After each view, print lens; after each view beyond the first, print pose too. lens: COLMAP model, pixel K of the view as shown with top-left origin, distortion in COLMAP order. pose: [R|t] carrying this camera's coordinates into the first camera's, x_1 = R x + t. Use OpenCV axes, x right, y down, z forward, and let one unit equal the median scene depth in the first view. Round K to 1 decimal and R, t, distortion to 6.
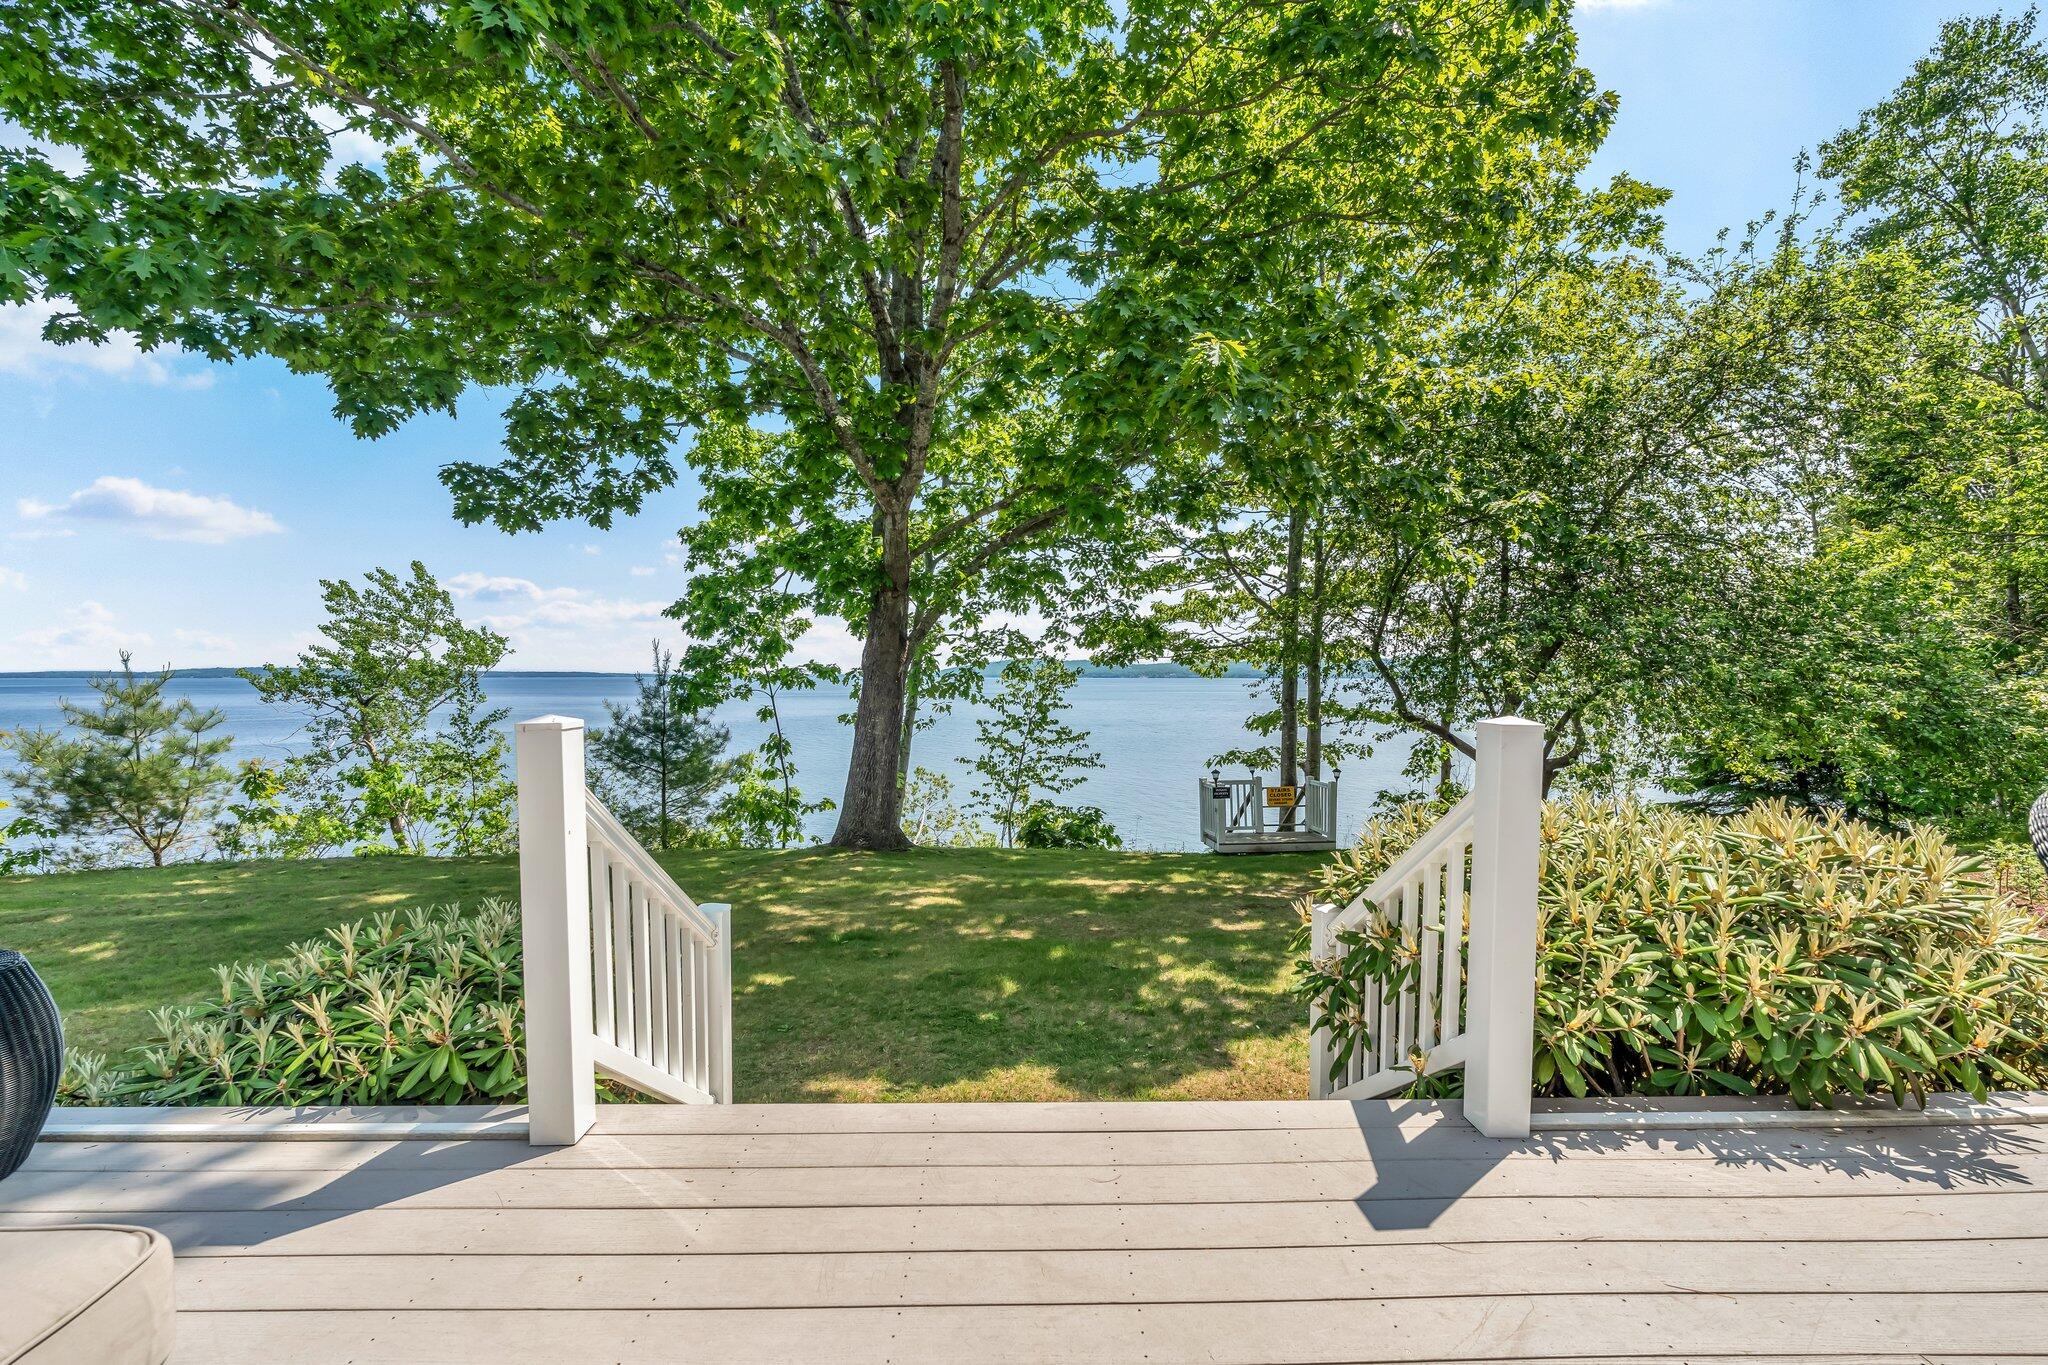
lens RADIAL K [[904.5, 0, 1021.8], [0, 904.5, 683.6], [0, 0, 1]] dist [-0.004354, -0.000163]
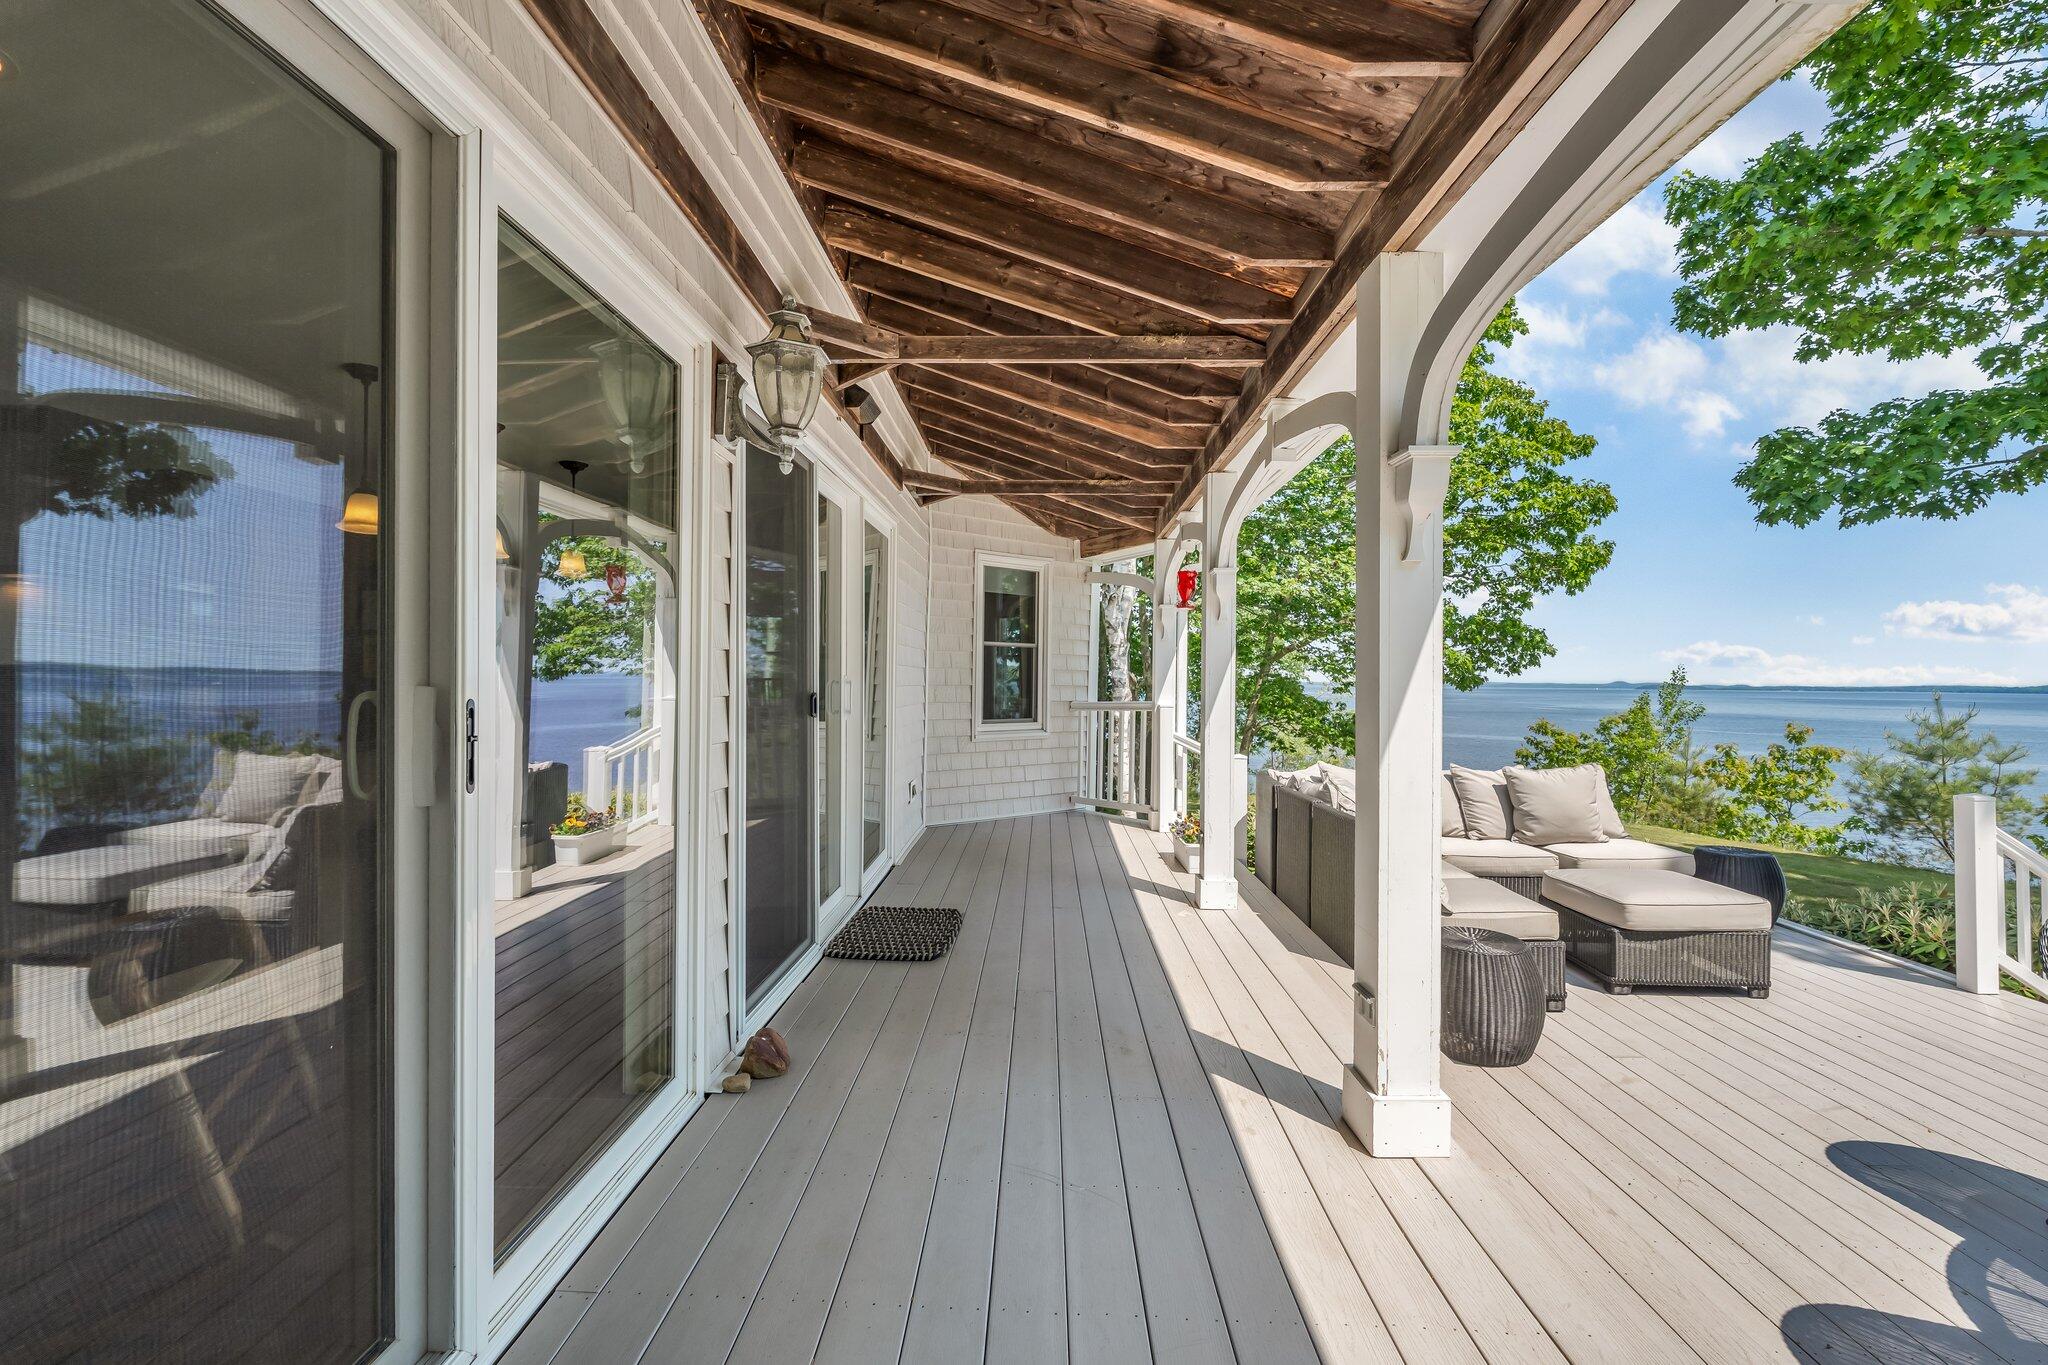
lens RADIAL K [[891.7, 0, 1011.7], [0, 891.7, 689.9], [0, 0, 1]] dist [-0.009035, 0.000244]
pose [[-0.052917, 0.010104, -0.998548, 0.275894], [-0.018418, 0.999769, 0.011092, -0.031585], [0.998429, 0.018978, -0.052719, -0.193634]]
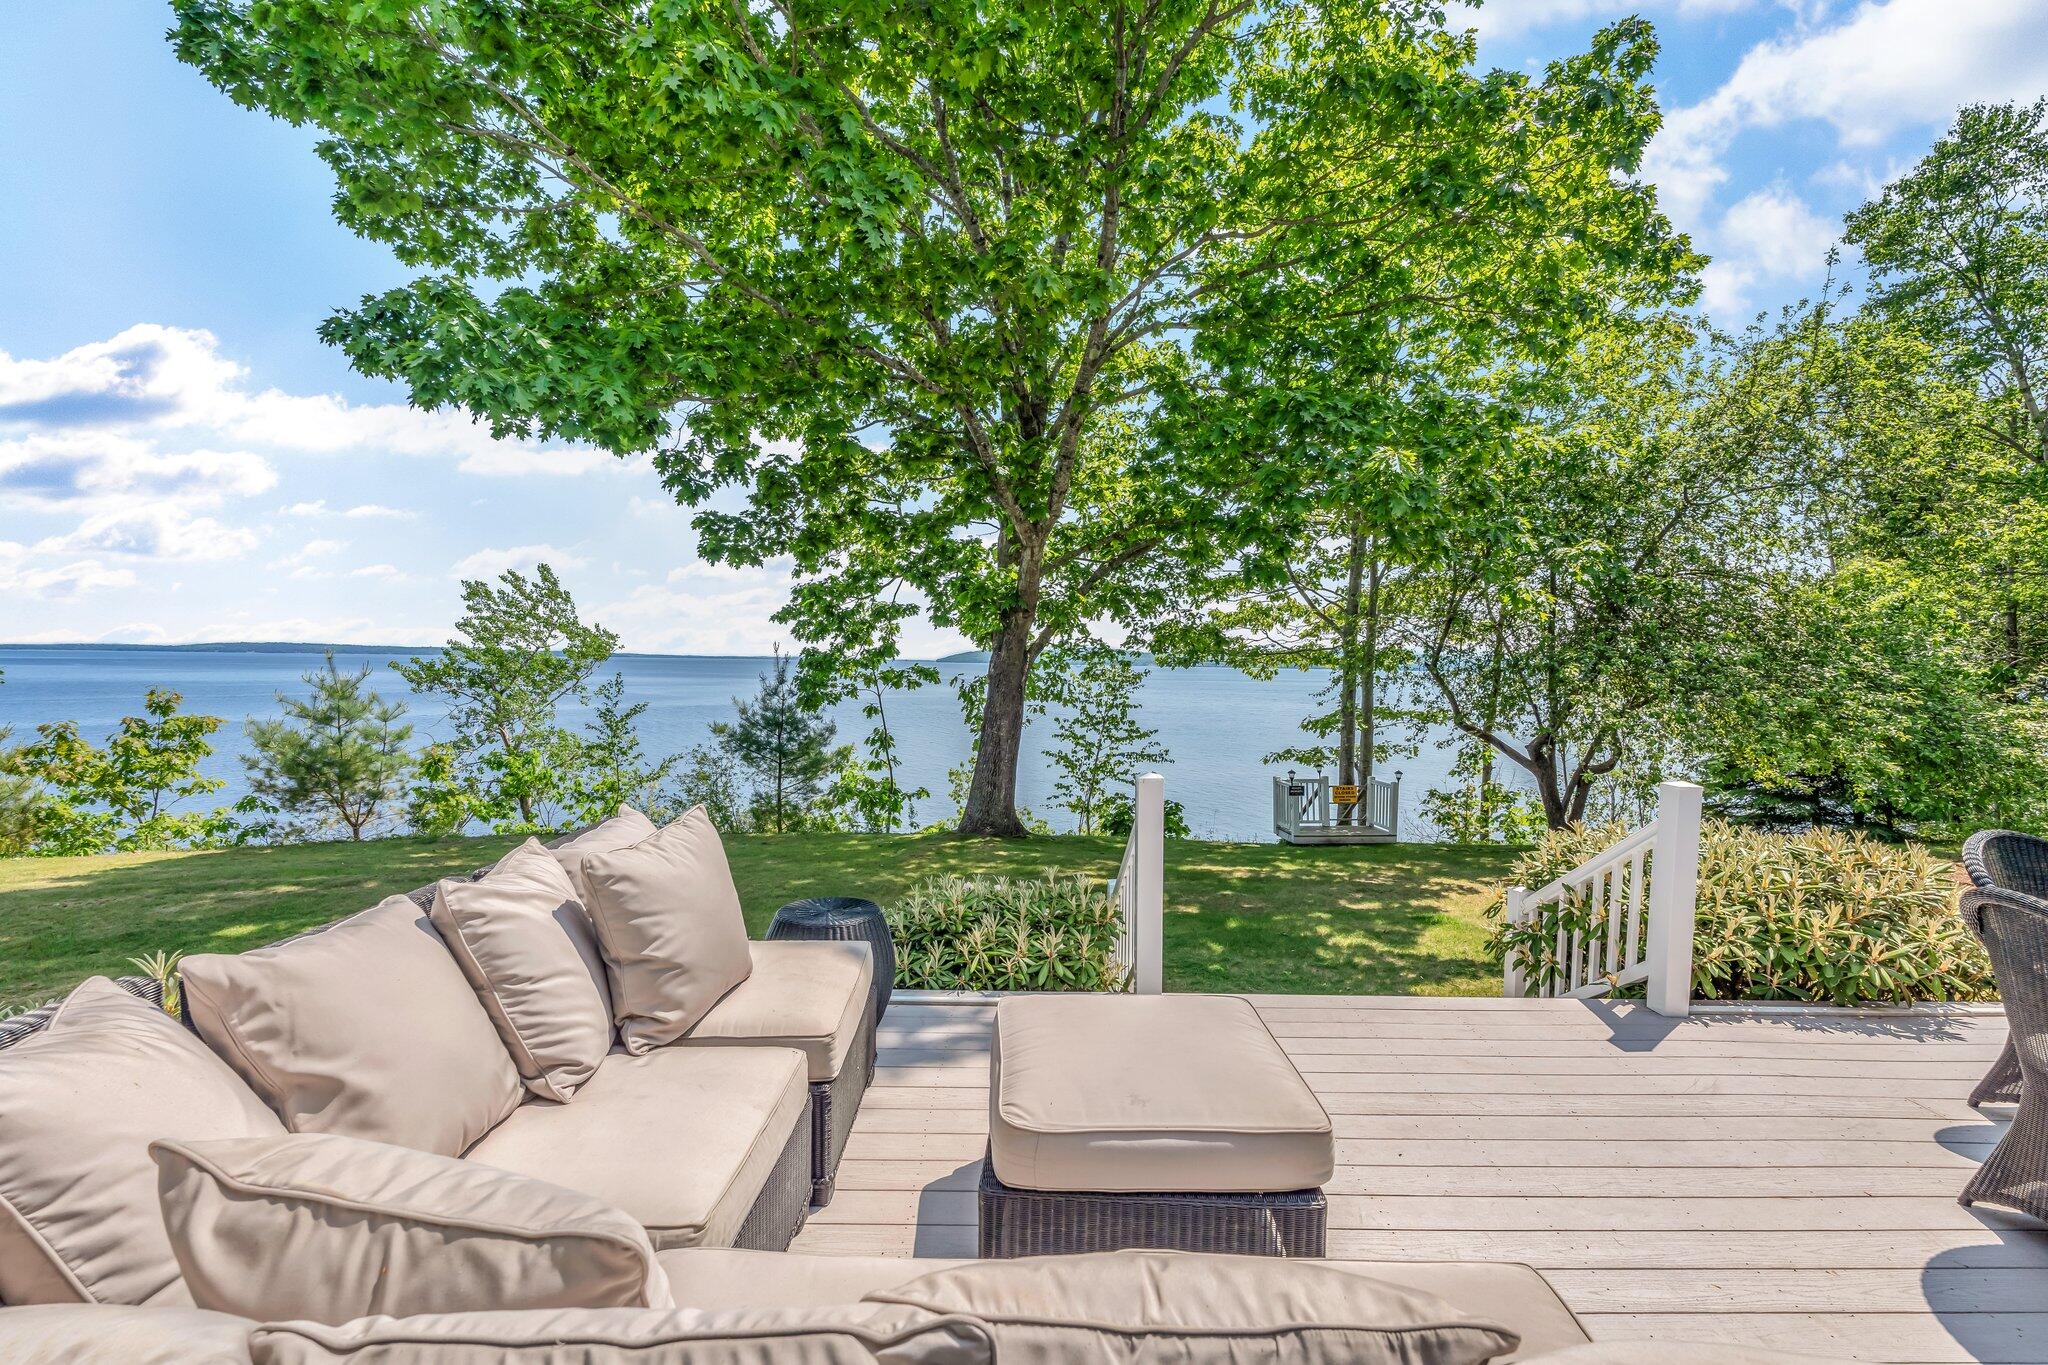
lens RADIAL K [[895.5, 0, 1022.6], [0, 895.5, 679.1], [0, 0, 1]] dist [-0.004355, -0.000236]
pose [[0.999844, 0.015525, -0.008454, -0.122642], [-0.015433, 0.999822, 0.010826, -0.027010], [0.008621, -0.010694, 0.999906, -0.126184]]
